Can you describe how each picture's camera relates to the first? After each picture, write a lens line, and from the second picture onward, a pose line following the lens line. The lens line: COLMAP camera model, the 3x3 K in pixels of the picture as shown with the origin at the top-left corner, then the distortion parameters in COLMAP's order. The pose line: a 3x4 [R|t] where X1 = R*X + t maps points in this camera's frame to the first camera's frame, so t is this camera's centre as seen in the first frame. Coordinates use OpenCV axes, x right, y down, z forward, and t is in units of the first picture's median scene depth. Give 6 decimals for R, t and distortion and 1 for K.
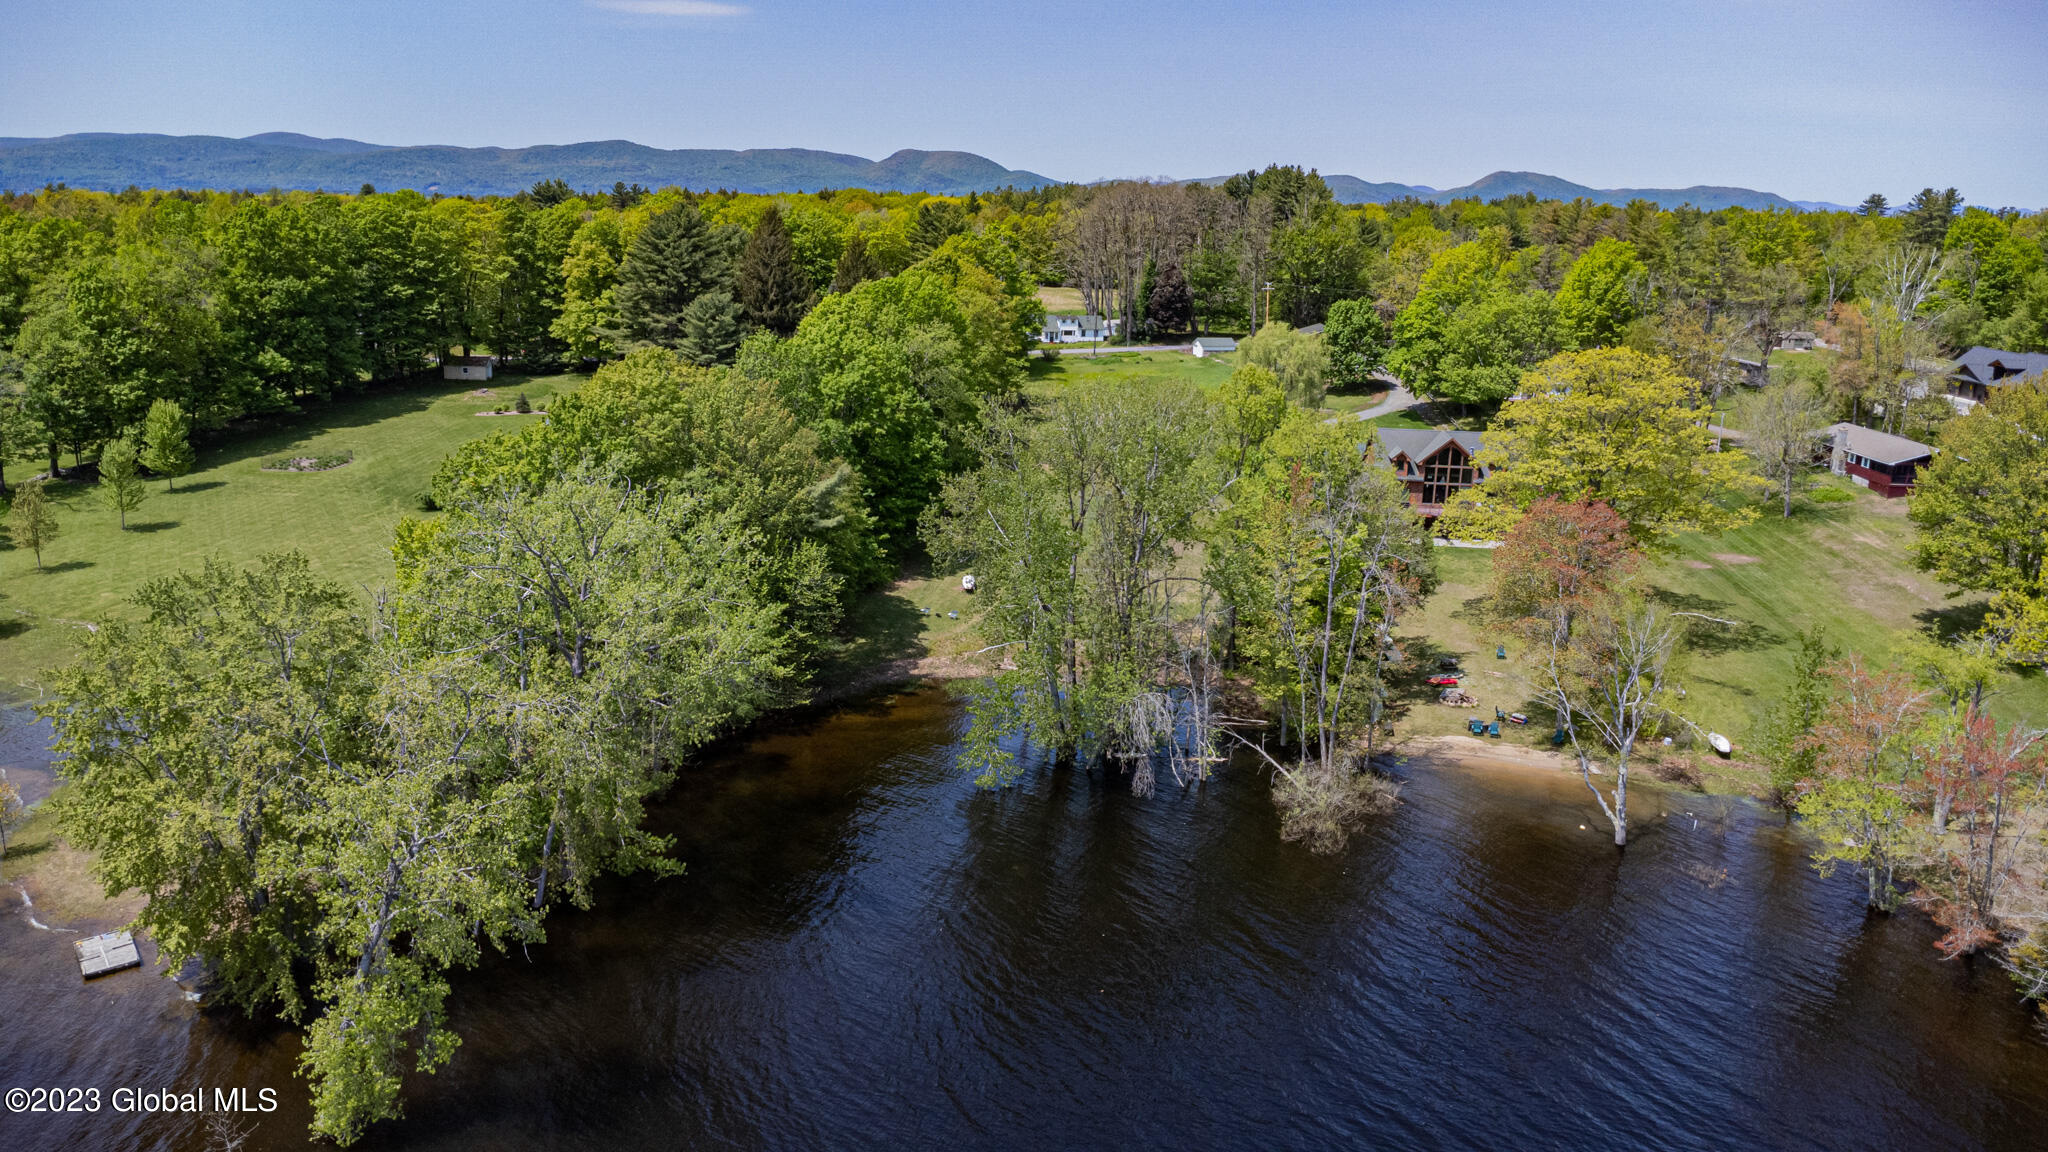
lens RADIAL K [[1479.8, 0, 1035.9], [0, 1479.8, 567.8], [0, 0, 1]] dist [0.037208, -0.059553]
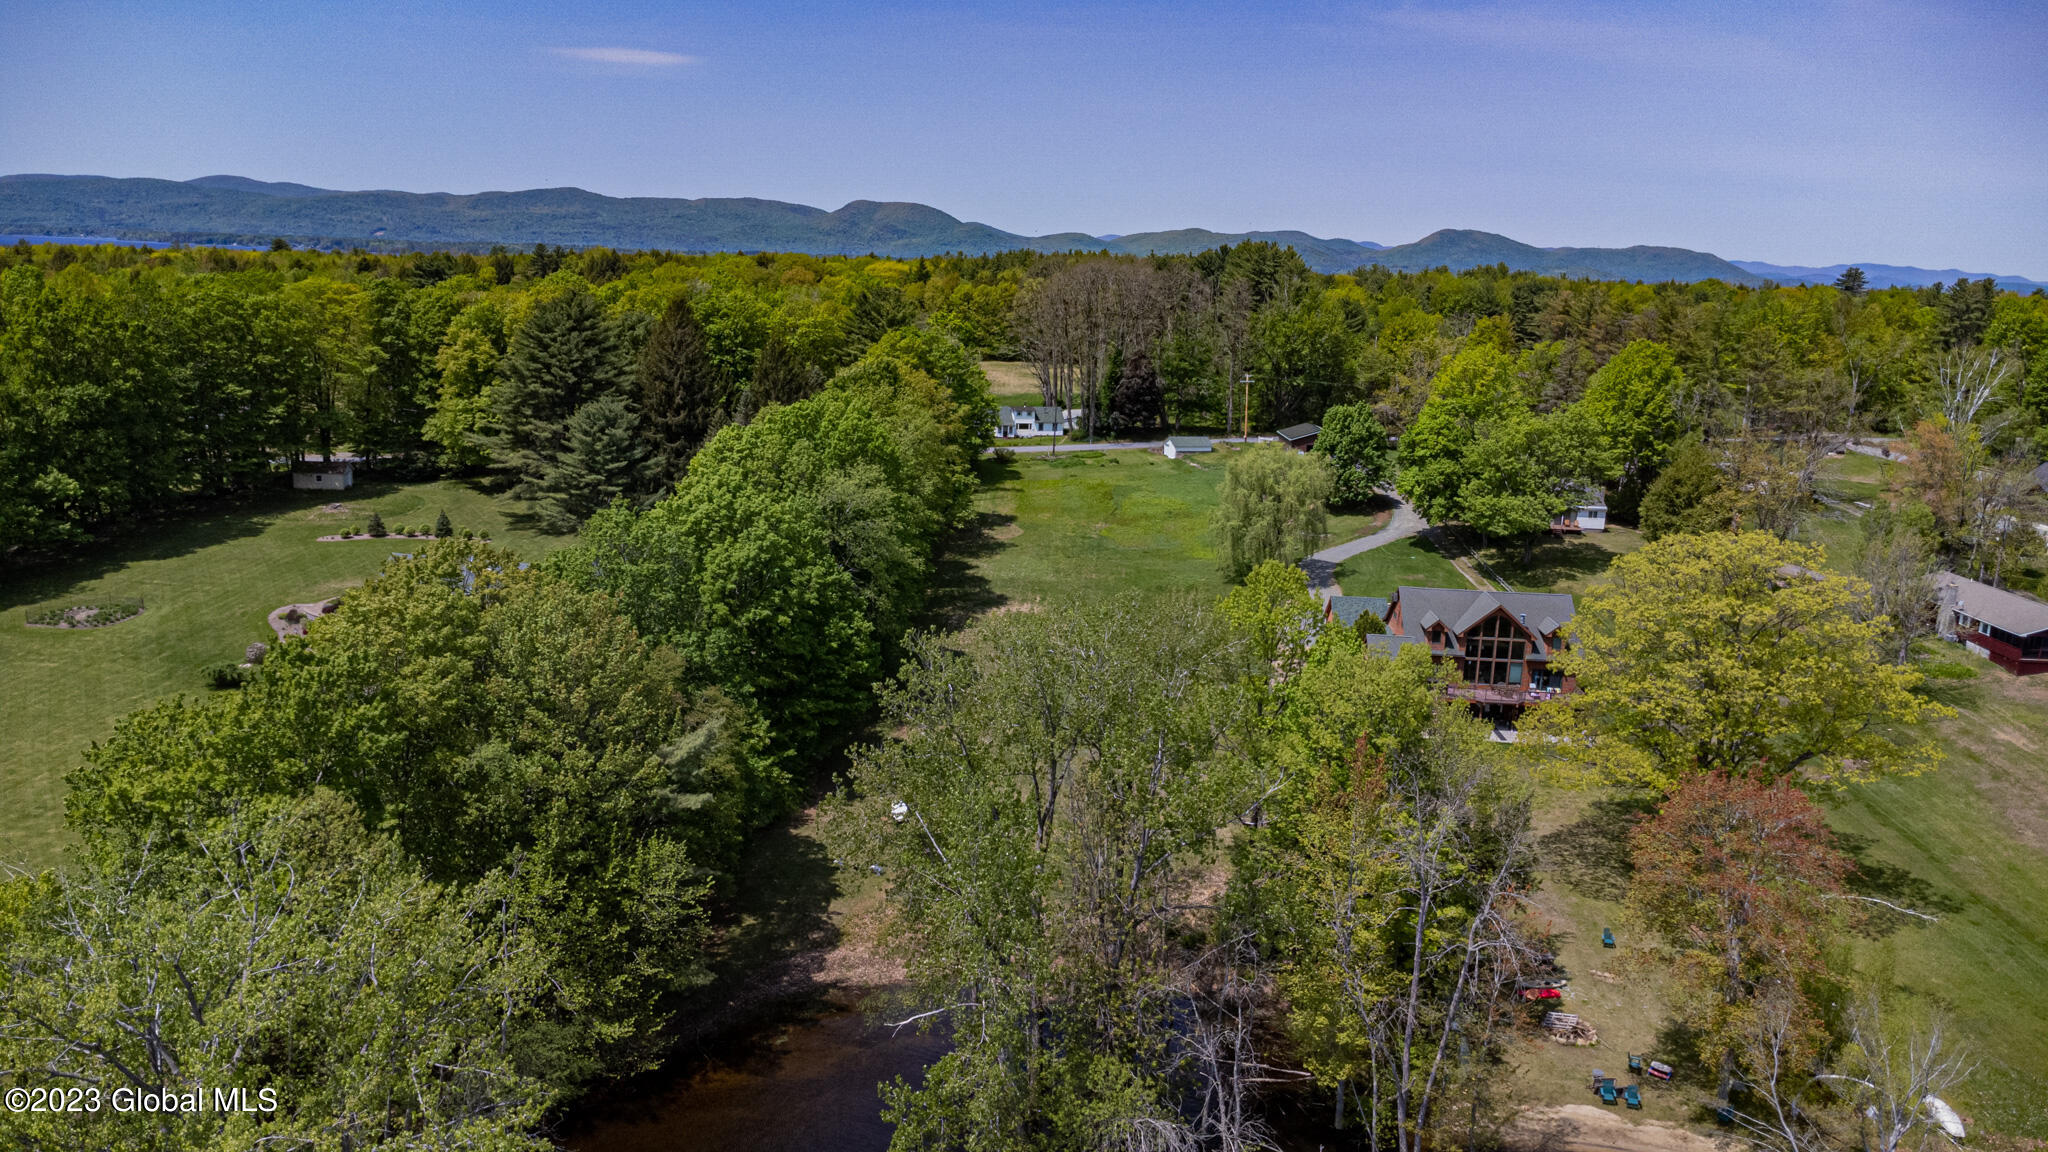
lens RADIAL K [[1479.8, 0, 1035.9], [0, 1479.8, 567.8], [0, 0, 1]] dist [0.037208, -0.059553]
pose [[0.999452, 0.004002, 0.032873, -0.000188], [-0.002929, 0.999463, -0.032622, -0.066590], [-0.032986, 0.032508, 0.998927, 0.162700]]
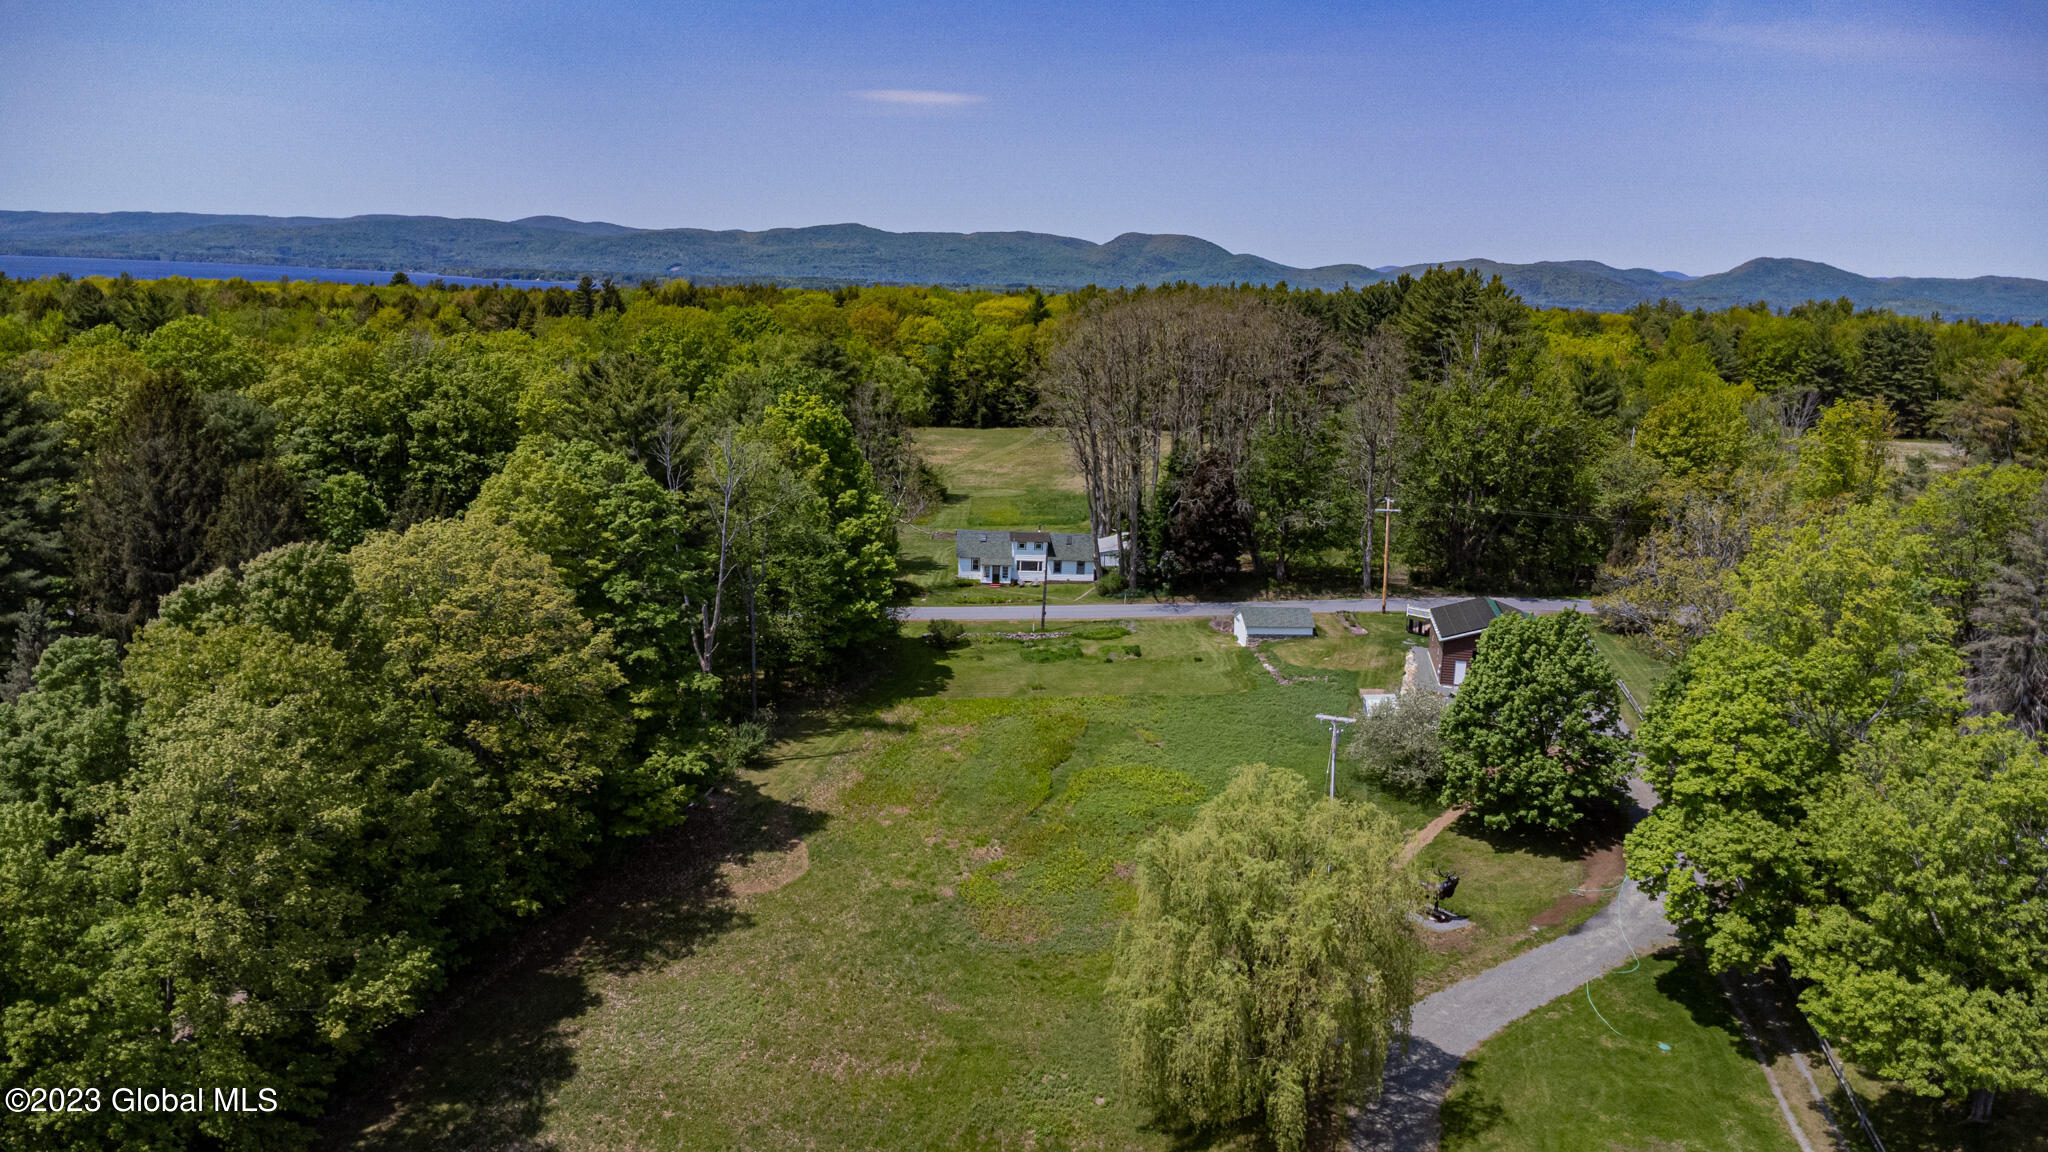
lens RADIAL K [[1487.2, 0, 1024.0], [0, 1487.2, 576.0], [0, 0, 1]] dist [0.006073, -0.000219]
pose [[0.987703, 0.037631, -0.151744, 0.160527], [-0.044817, 0.998017, -0.044210, -0.198509], [0.149779, 0.050467, 0.987431, 0.683331]]
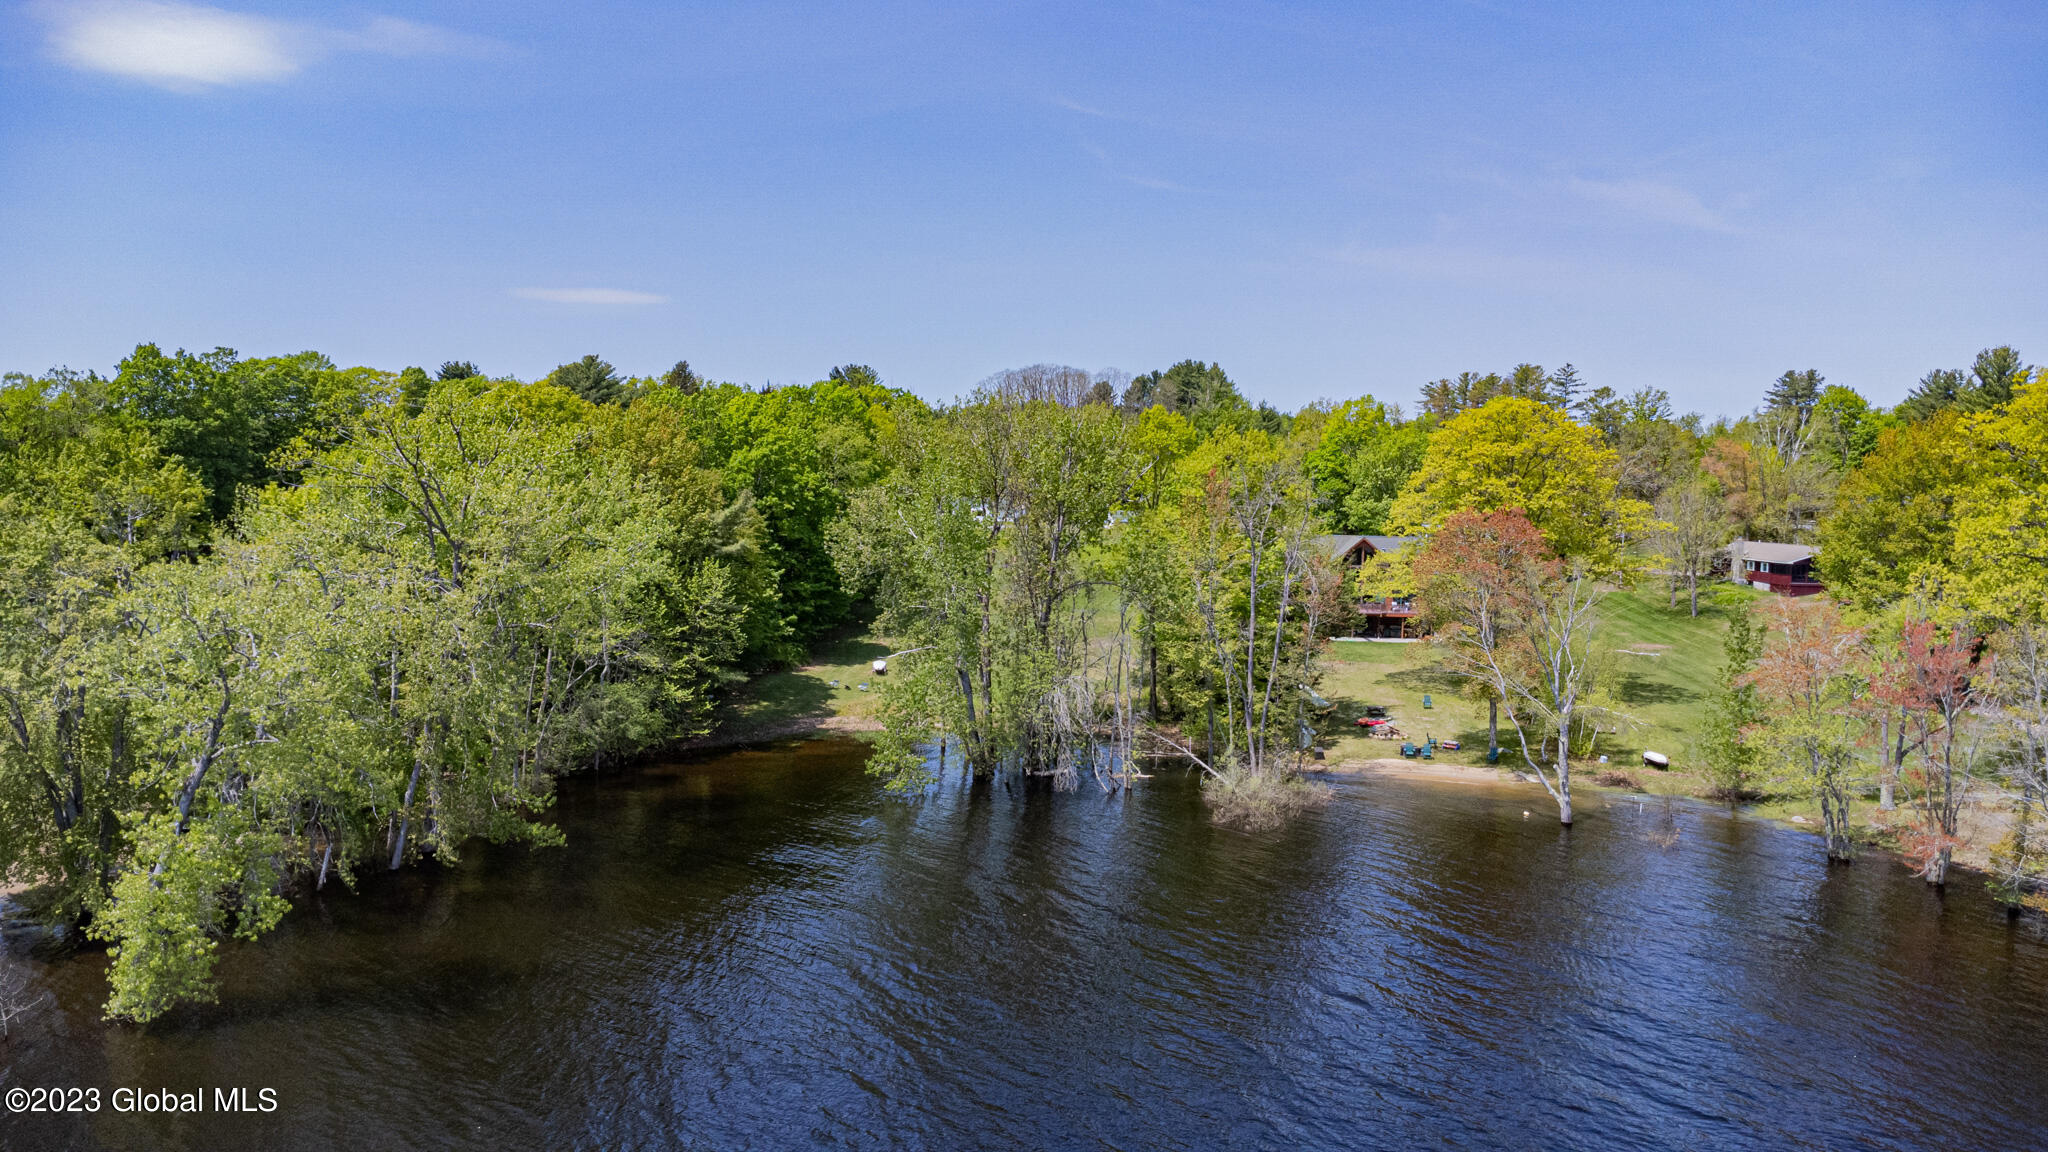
lens RADIAL K [[1479.8, 0, 1035.9], [0, 1479.8, 567.8], [0, 0, 1]] dist [0.037208, -0.059553]
pose [[0.998158, -0.009341, 0.059938, -0.000695], [0.019894, 0.983836, -0.177966, 0.088338], [-0.057307, 0.178831, 0.982210, 0.026238]]
